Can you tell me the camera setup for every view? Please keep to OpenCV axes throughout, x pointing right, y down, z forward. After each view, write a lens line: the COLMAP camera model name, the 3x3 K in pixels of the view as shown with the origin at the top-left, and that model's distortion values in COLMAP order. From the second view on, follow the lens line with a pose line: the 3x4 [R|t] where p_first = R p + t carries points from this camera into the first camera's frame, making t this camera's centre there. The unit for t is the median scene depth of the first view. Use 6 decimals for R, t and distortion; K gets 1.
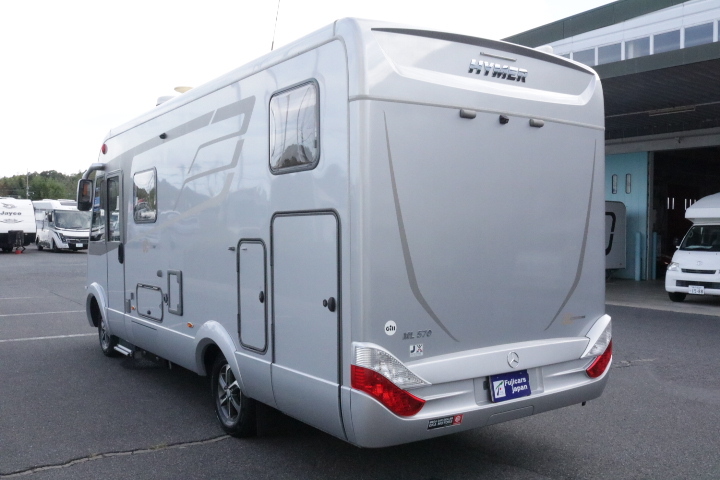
lens RADIAL K [[698.3, 0, 360.0], [0, 698.3, 240.0], [0, 0, 1]] dist [-0.175662, 0.001570]
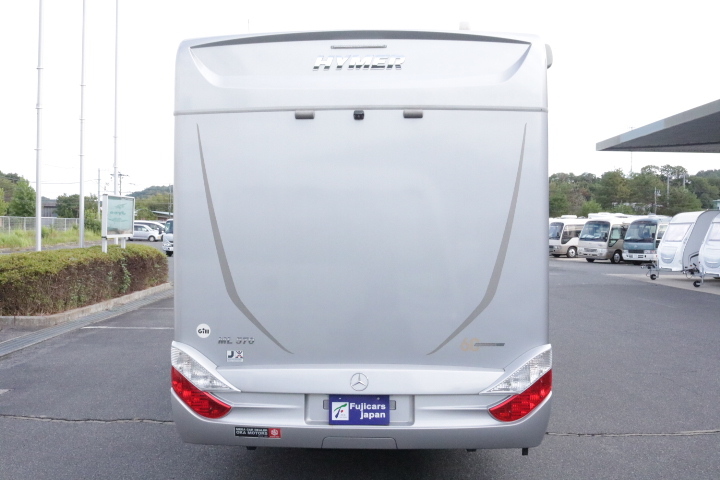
lens RADIAL K [[698.3, 0, 360.0], [0, 698.3, 240.0], [0, 0, 1]] dist [-0.175662, 0.001570]
pose [[0.814779, 0.002146, -0.579768, 0.770817], [-0.010102, 0.999894, -0.010496, -0.000902], [0.579684, 0.014409, 0.814714, 0.271149]]
